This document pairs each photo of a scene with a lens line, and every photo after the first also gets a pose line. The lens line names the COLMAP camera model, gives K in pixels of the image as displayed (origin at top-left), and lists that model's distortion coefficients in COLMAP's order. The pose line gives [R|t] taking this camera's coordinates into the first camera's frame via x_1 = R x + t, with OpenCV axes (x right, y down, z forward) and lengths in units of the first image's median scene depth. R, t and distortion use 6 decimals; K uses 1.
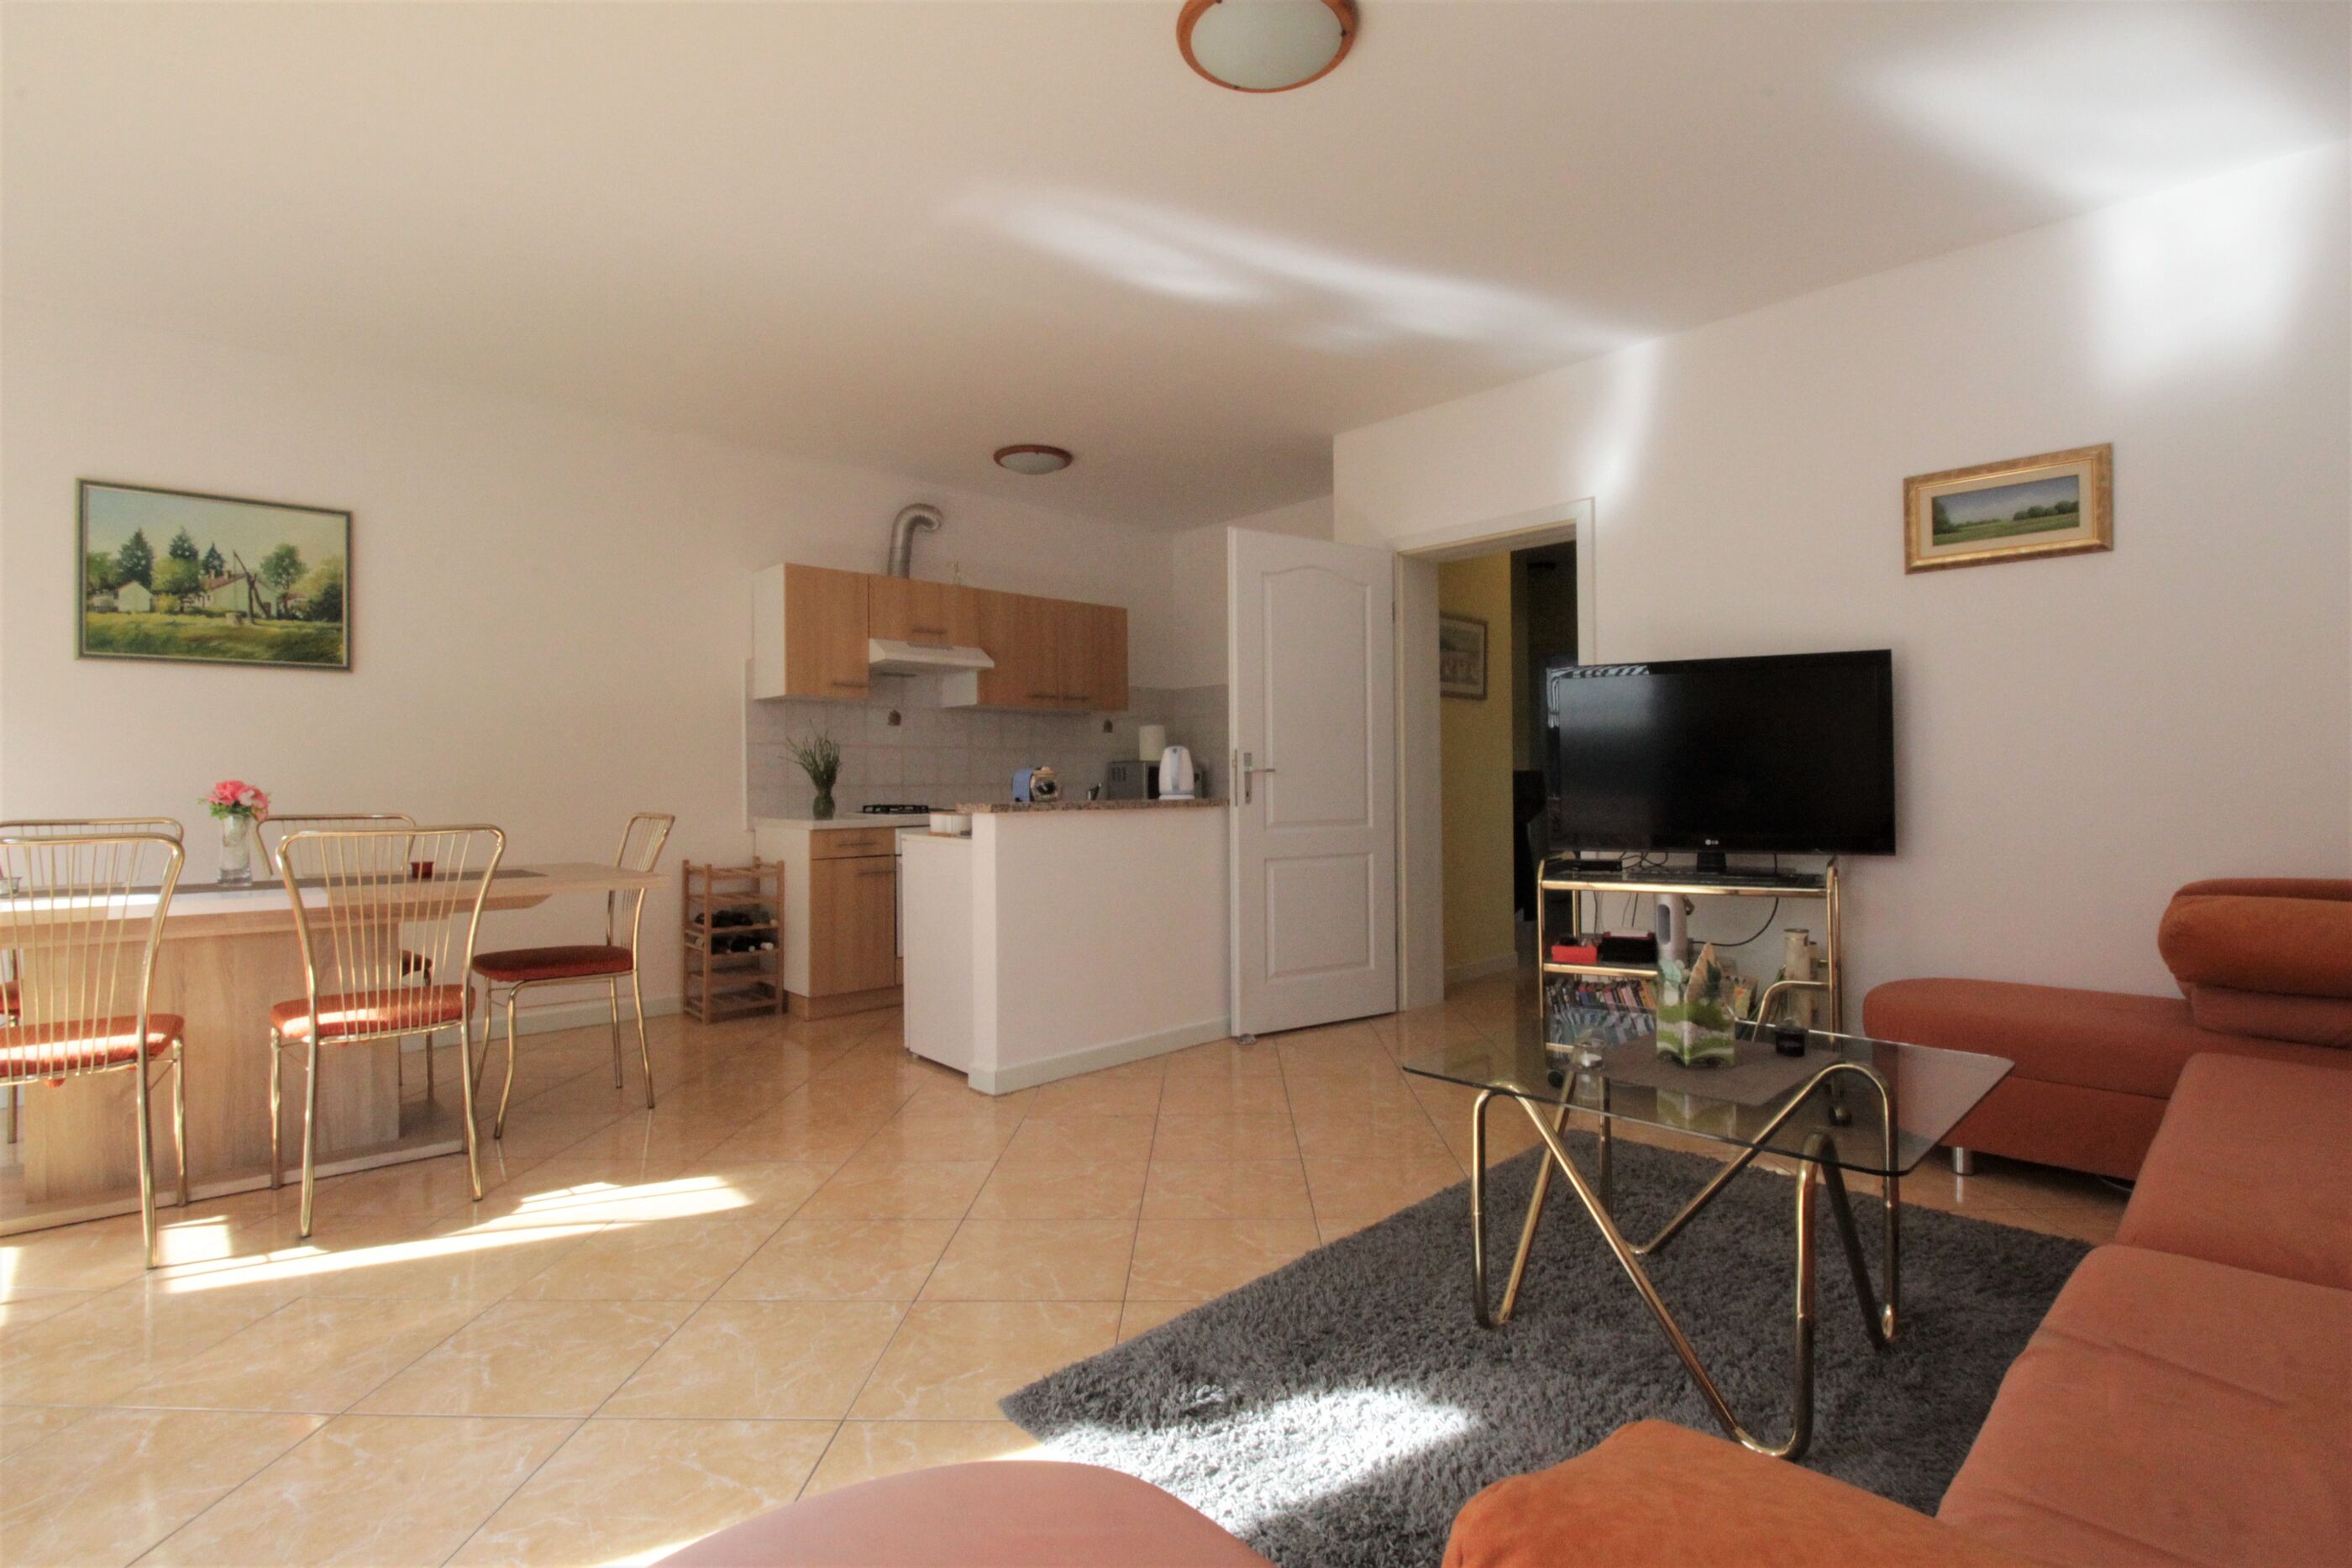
lens RADIAL K [[1081.0, 0, 1199.2], [0, 1081.0, 774.6], [0, 0, 1]] dist [0.001005, -0.014225]
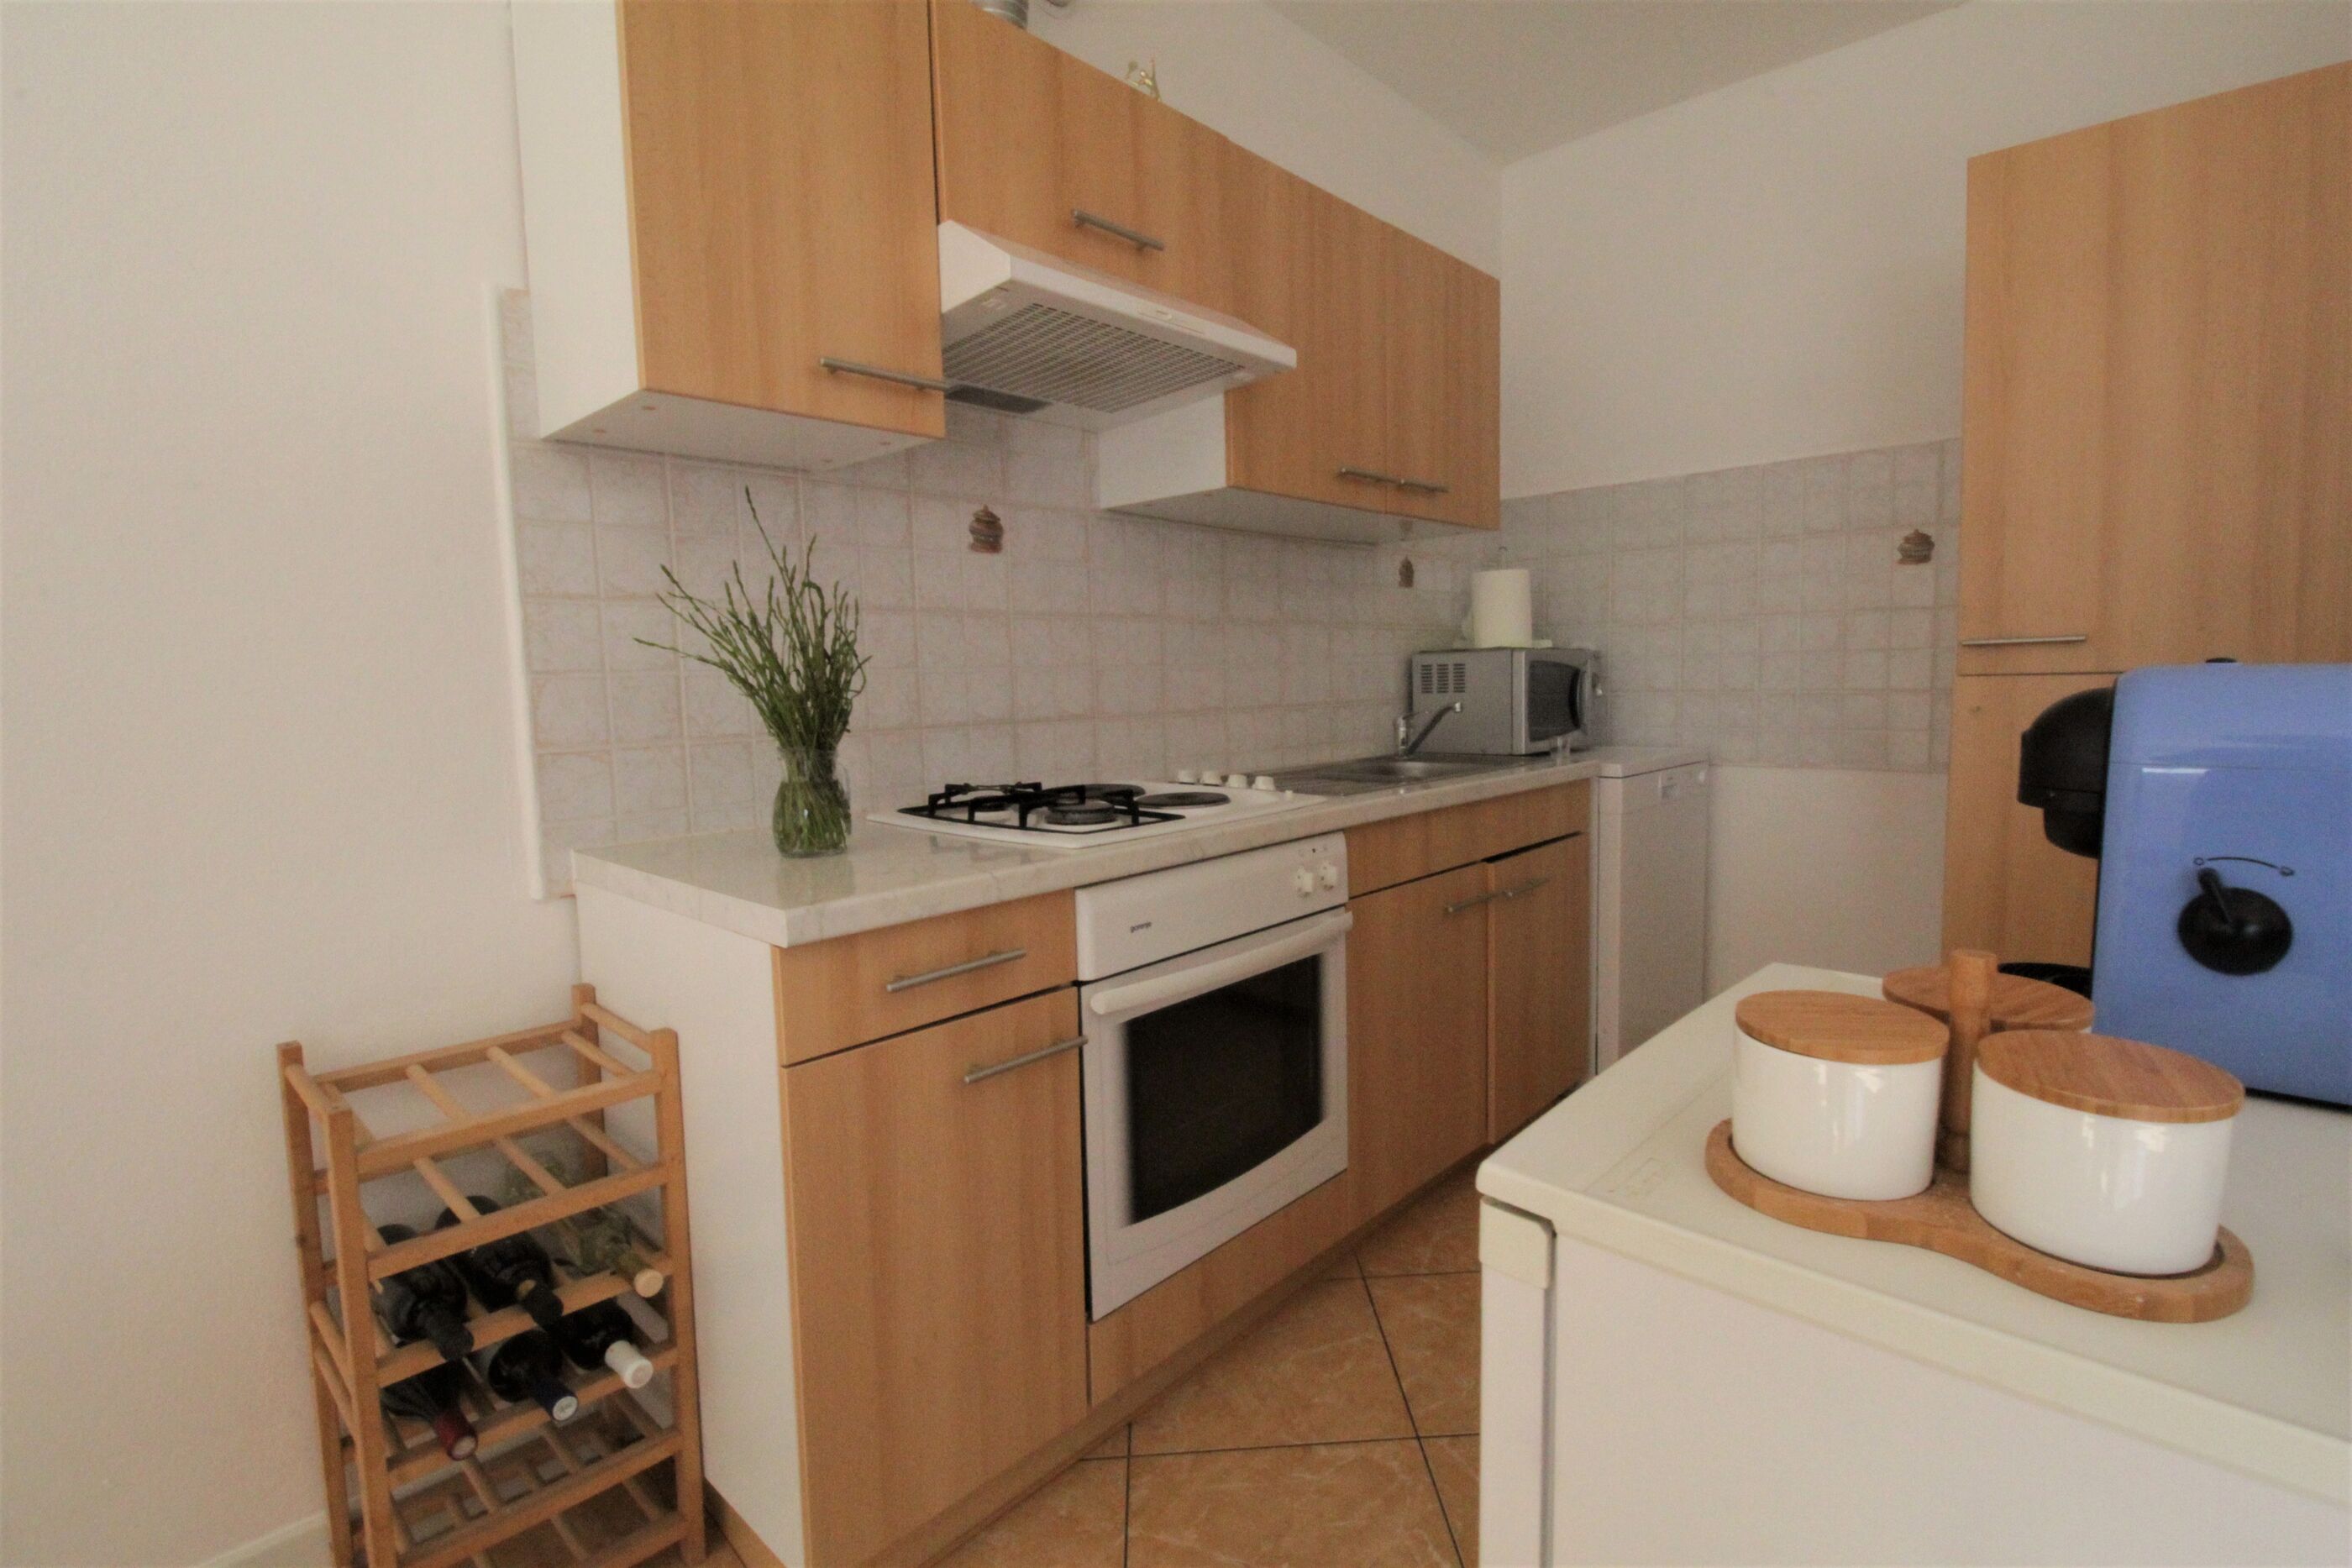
lens RADIAL K [[1096.8, 0, 1198.7], [0, 1096.8, 777.2], [0, 0, 1]] dist [0.000345, -0.008832]
pose [[0.998431, -0.020126, 0.052258, -0.344869], [0.014951, 0.995113, 0.097600, -0.009465], [-0.053967, -0.096665, 0.993853, 0.938214]]
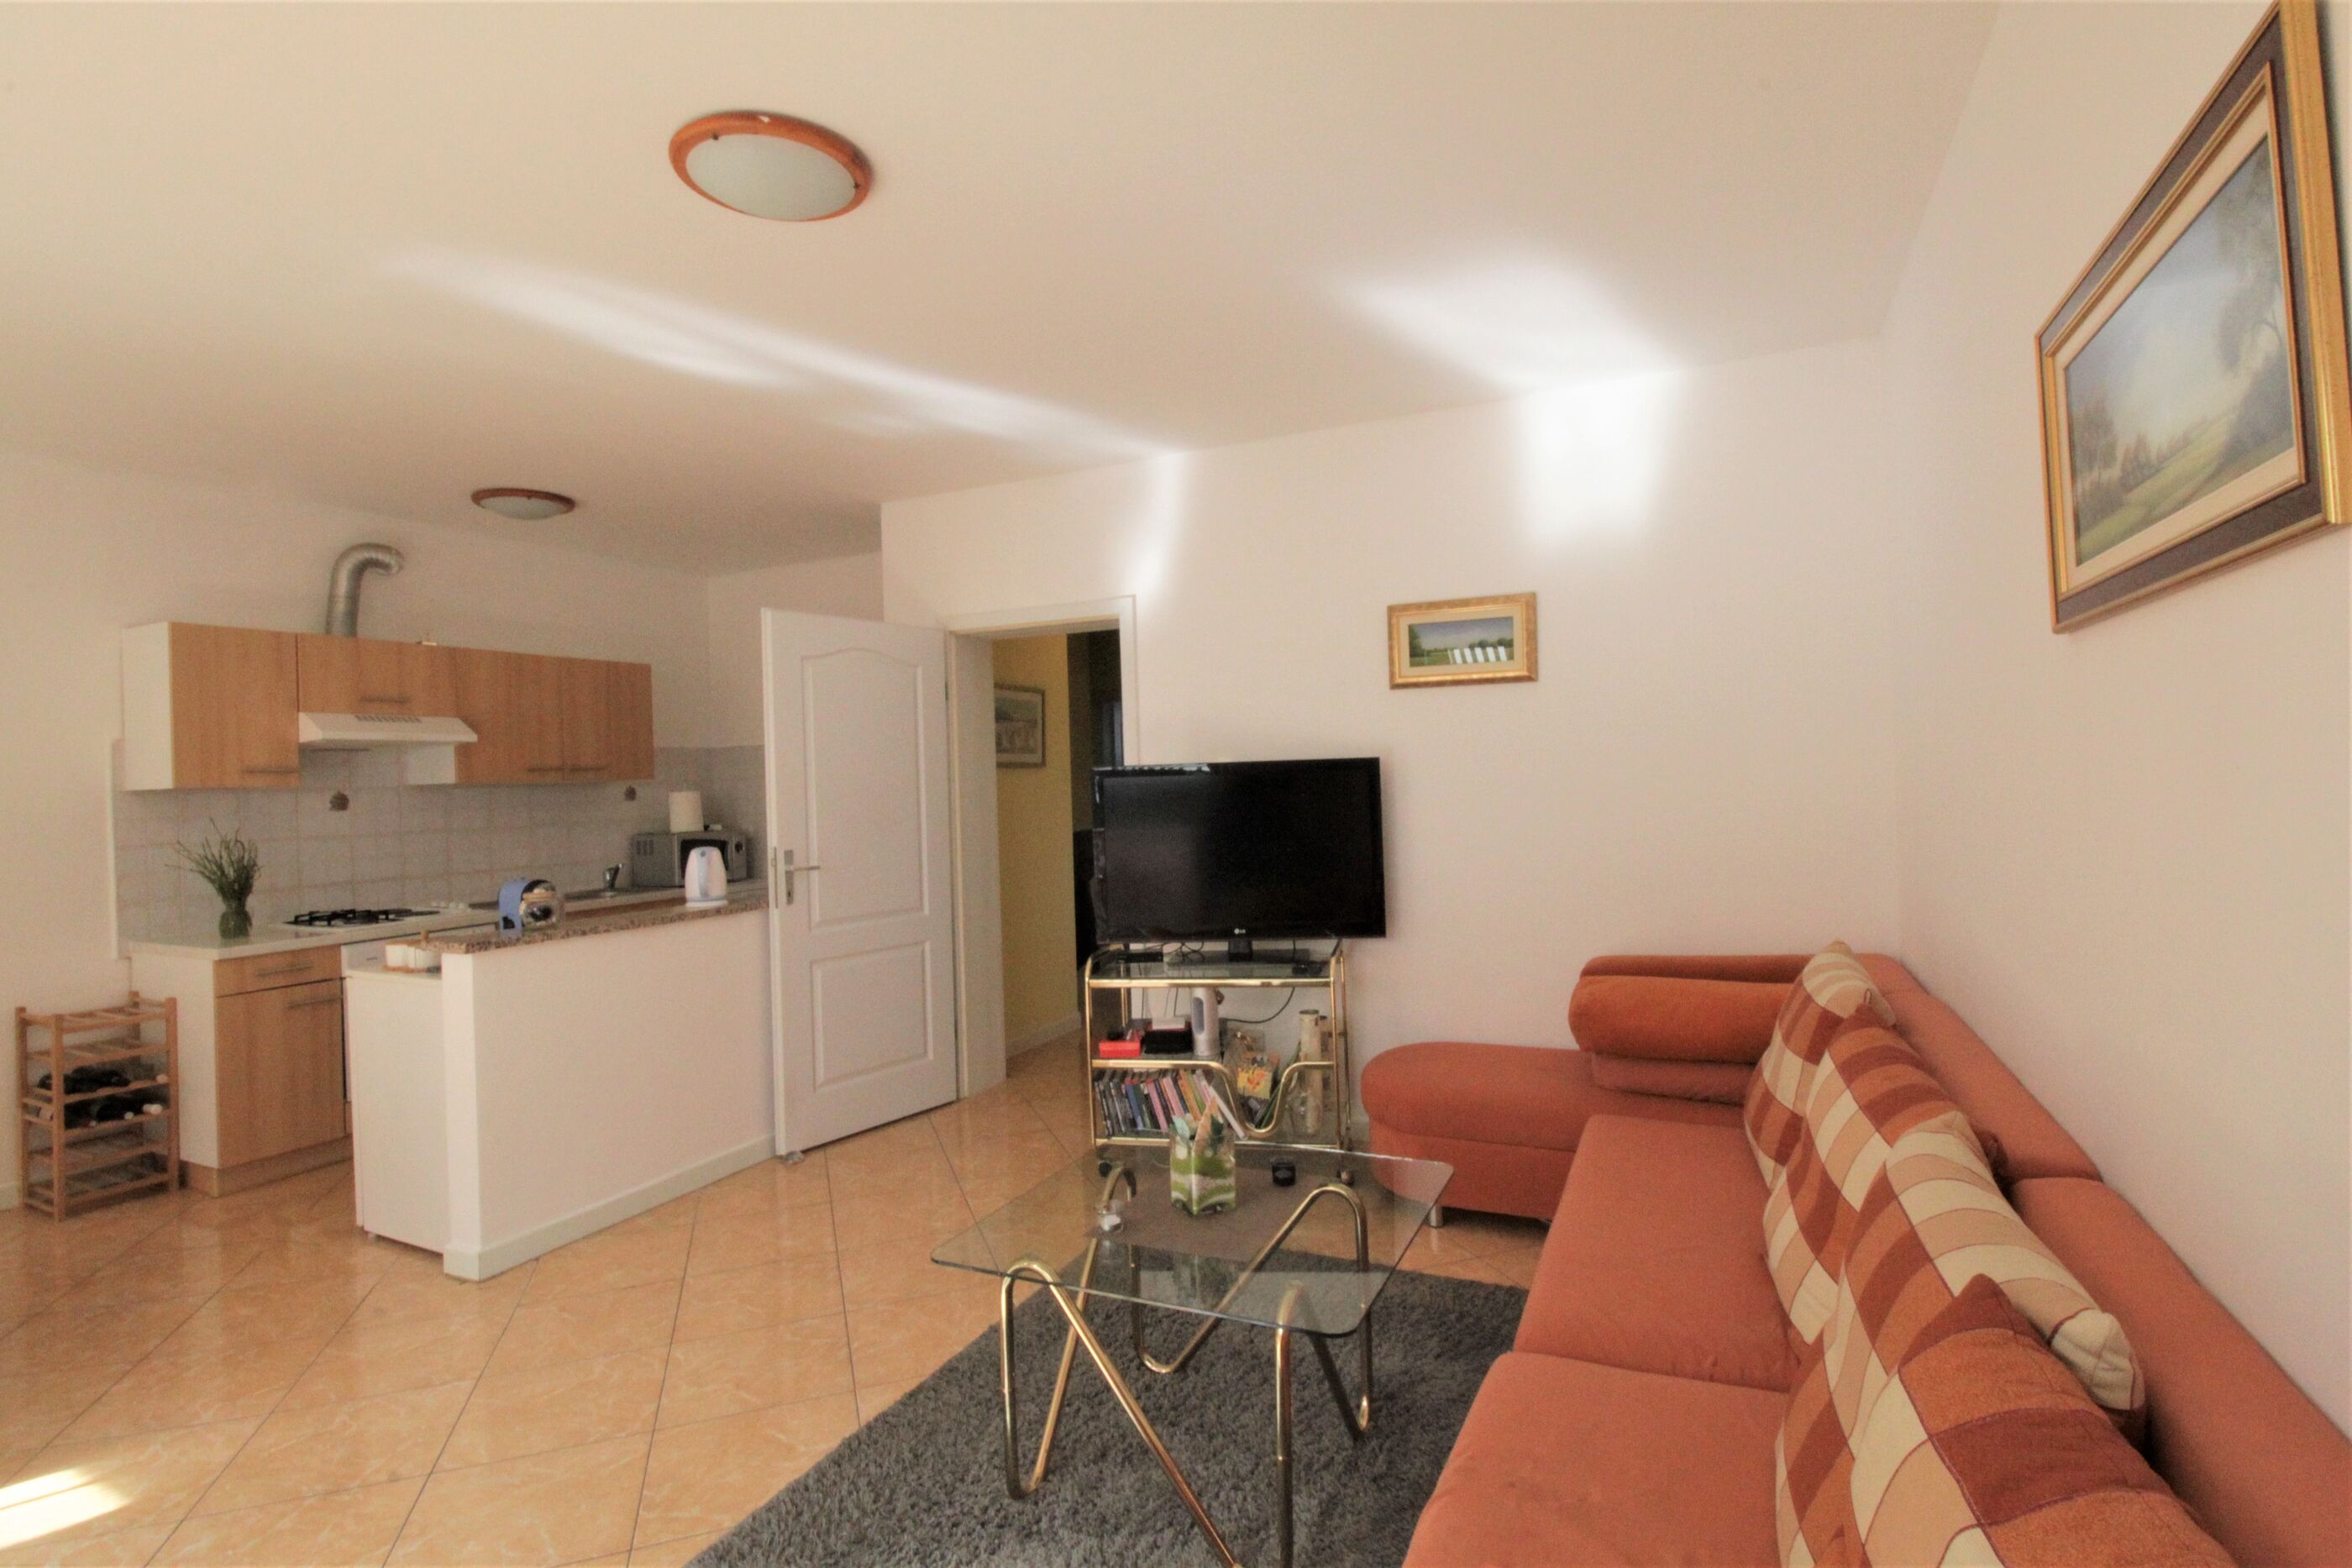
lens RADIAL K [[1115.0, 0, 1183.8], [0, 1115.0, 779.0], [0, 0, 1]] dist [-0.000064, -0.011893]
pose [[0.934190, -0.017744, 0.356333, 0.024744], [0.018789, 0.999823, 0.000528, -0.085649], [-0.356280, 0.006201, 0.934359, -0.023353]]
